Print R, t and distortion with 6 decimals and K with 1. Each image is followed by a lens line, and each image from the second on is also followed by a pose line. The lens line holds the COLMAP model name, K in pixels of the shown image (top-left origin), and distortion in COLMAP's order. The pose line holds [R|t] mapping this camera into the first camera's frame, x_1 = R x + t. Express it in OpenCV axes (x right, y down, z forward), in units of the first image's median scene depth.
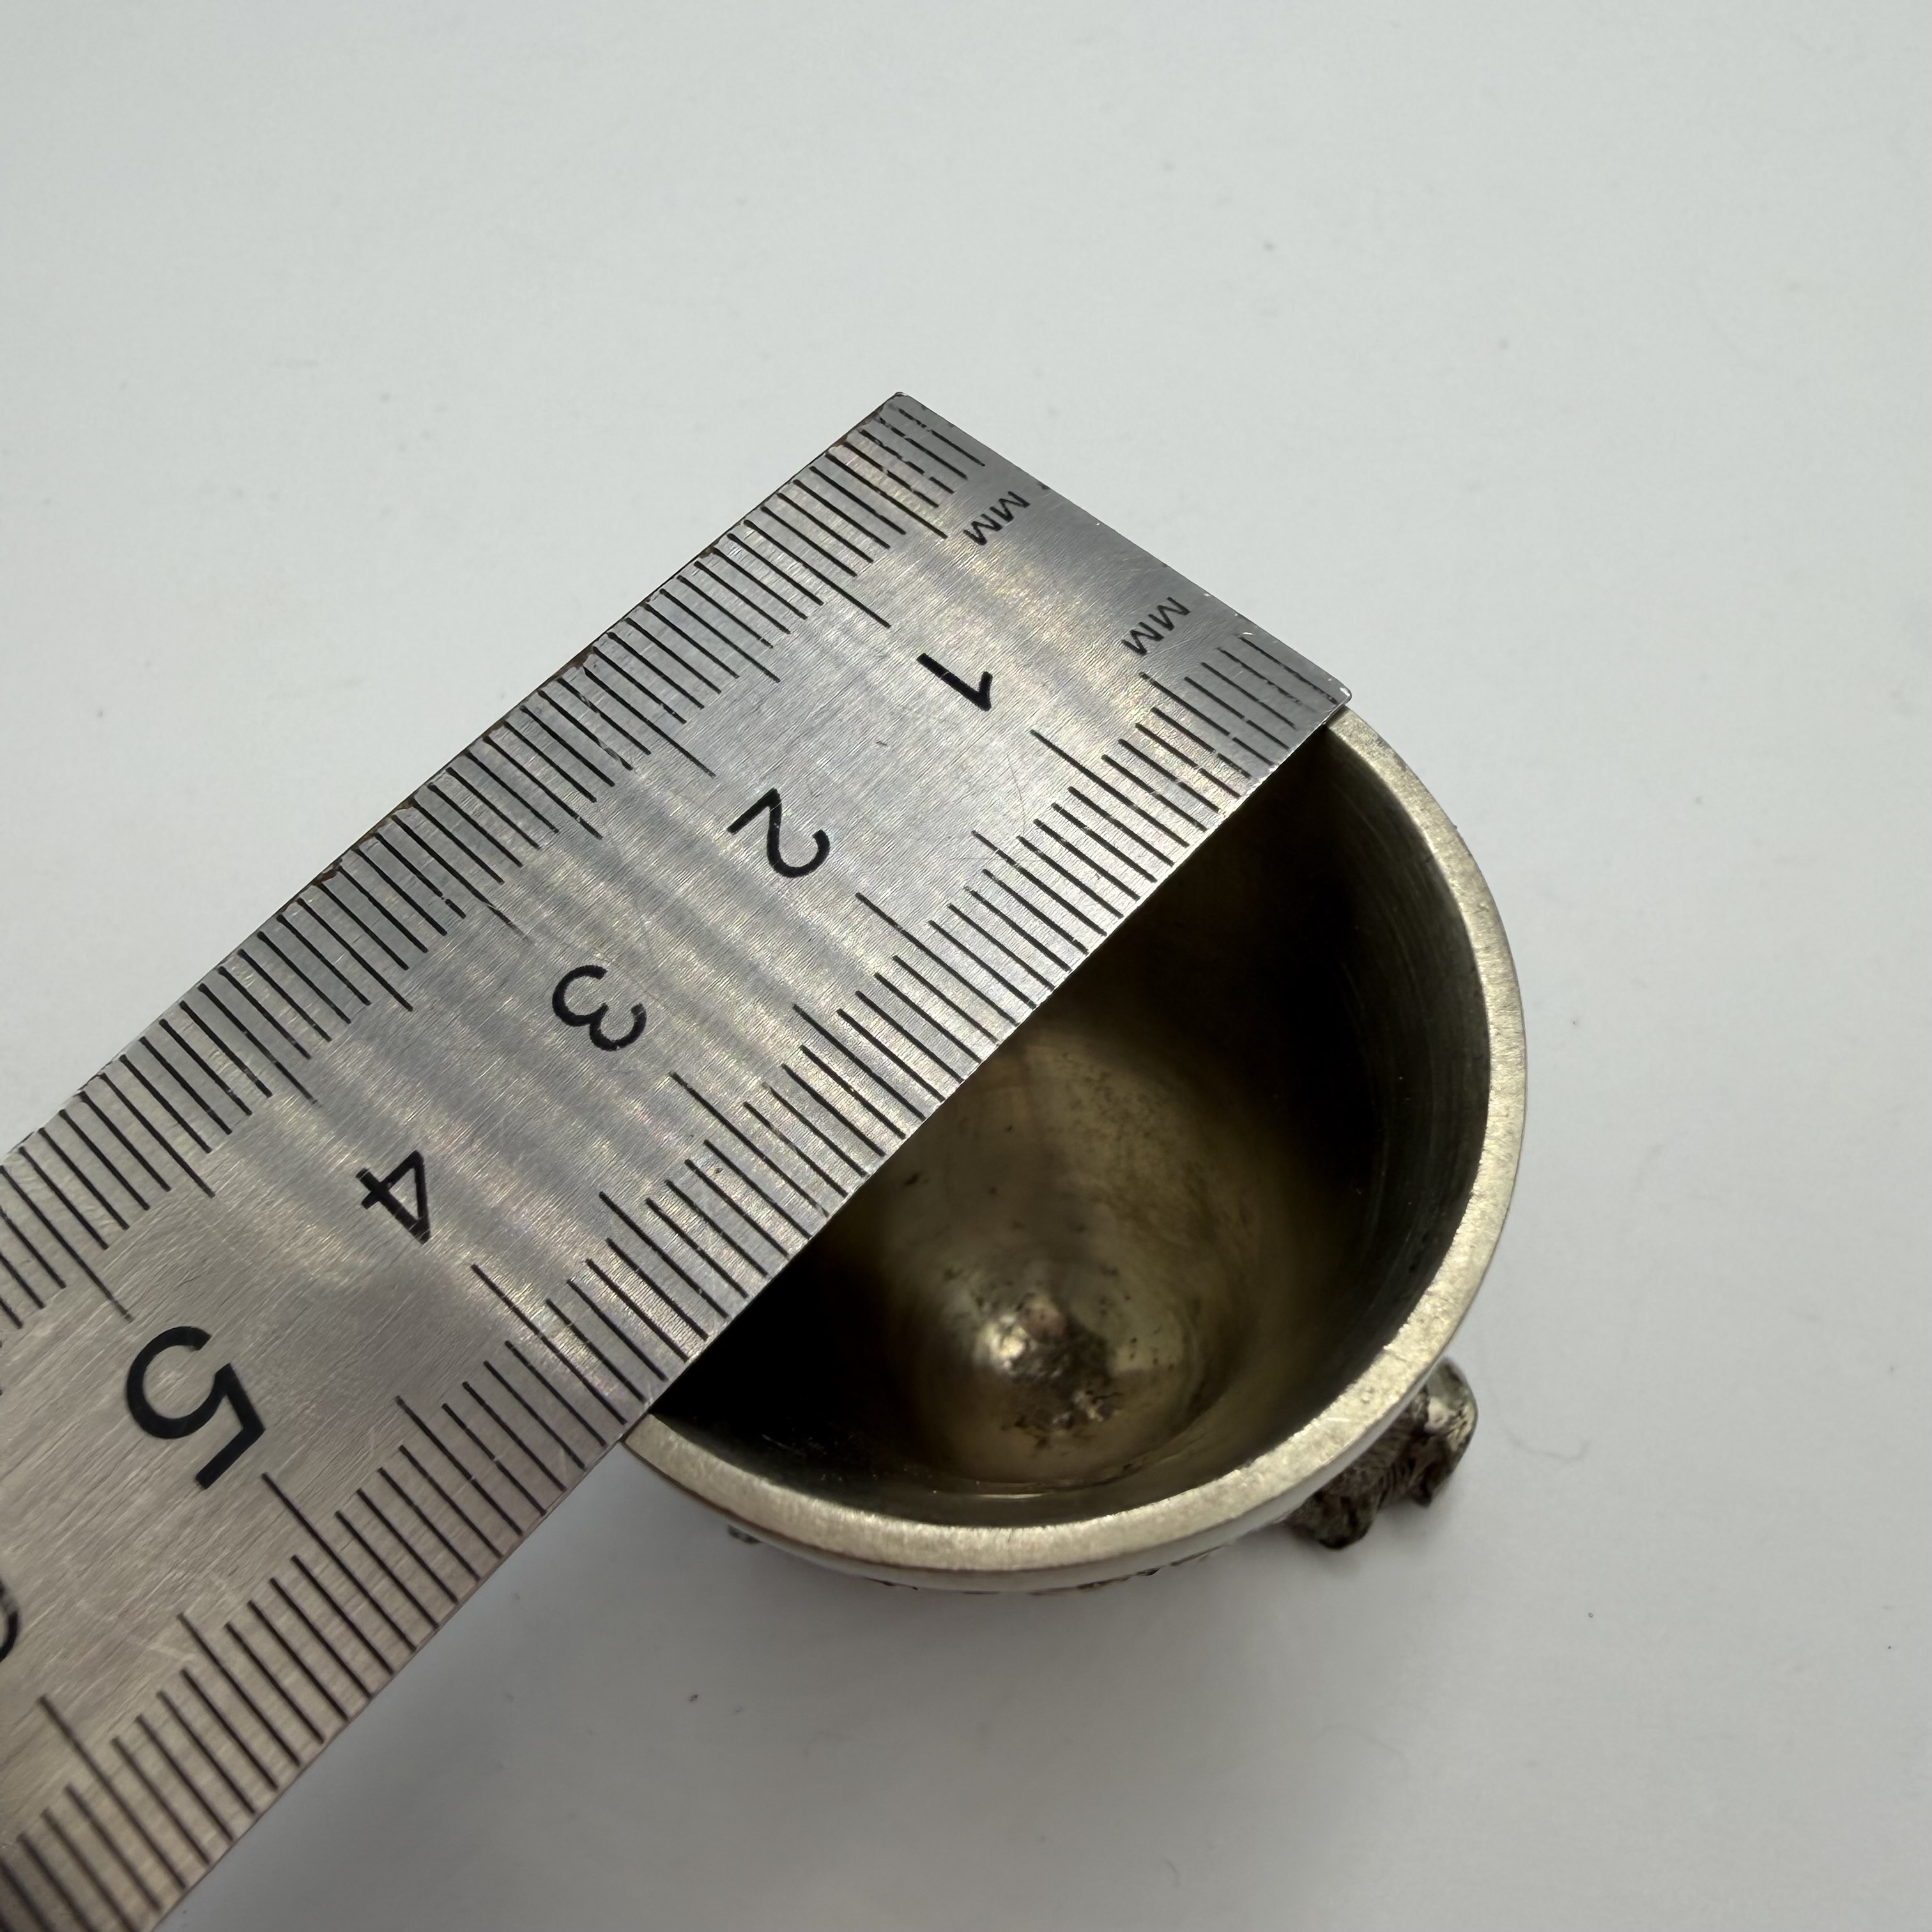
lens RADIAL K [[1792.3, 0, 967.0], [0, 1792.3, 966.3], [0, 0, 1]] dist [0.004062, 0.000000]
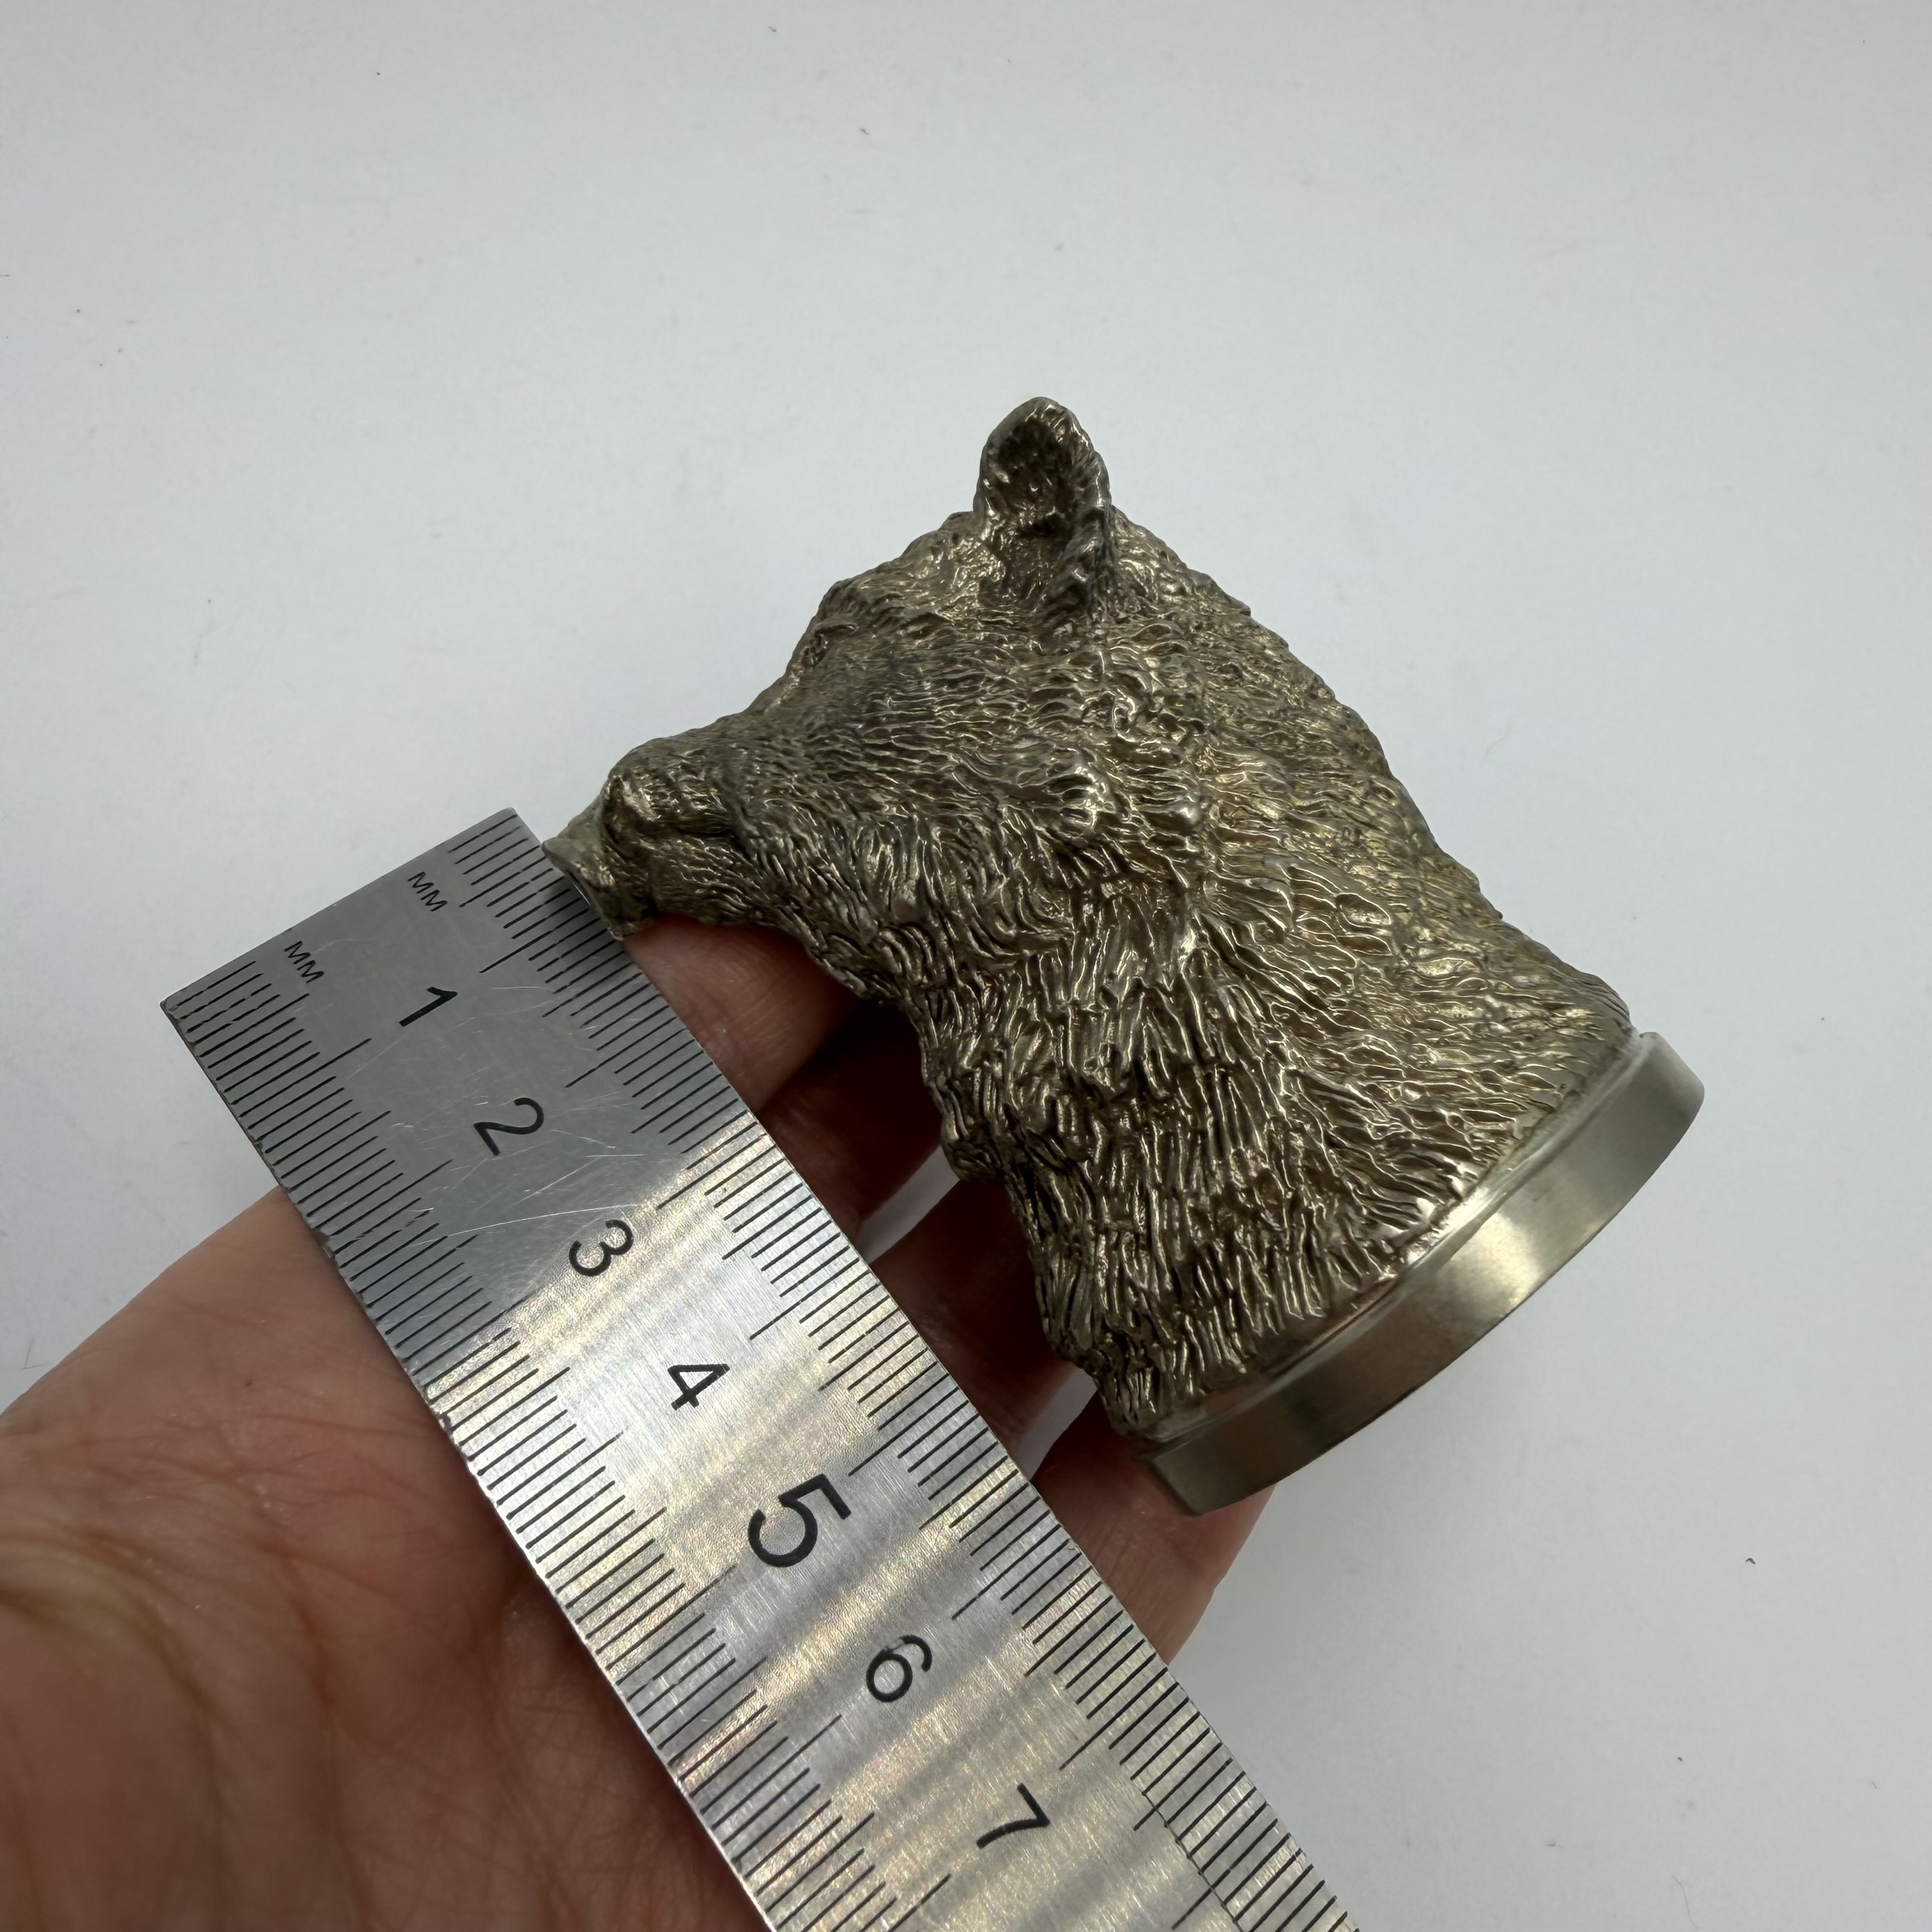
lens RADIAL K [[1792.3, 0, 964.1], [0, 1792.3, 966.9], [0, 0, 1]] dist [0.004062, 0.000000]
pose [[0.103443, -0.824710, 0.556015, -0.866603], [0.819452, 0.387500, 0.422306, -0.489310], [-0.563736, 0.411943, 0.715894, -0.428932]]
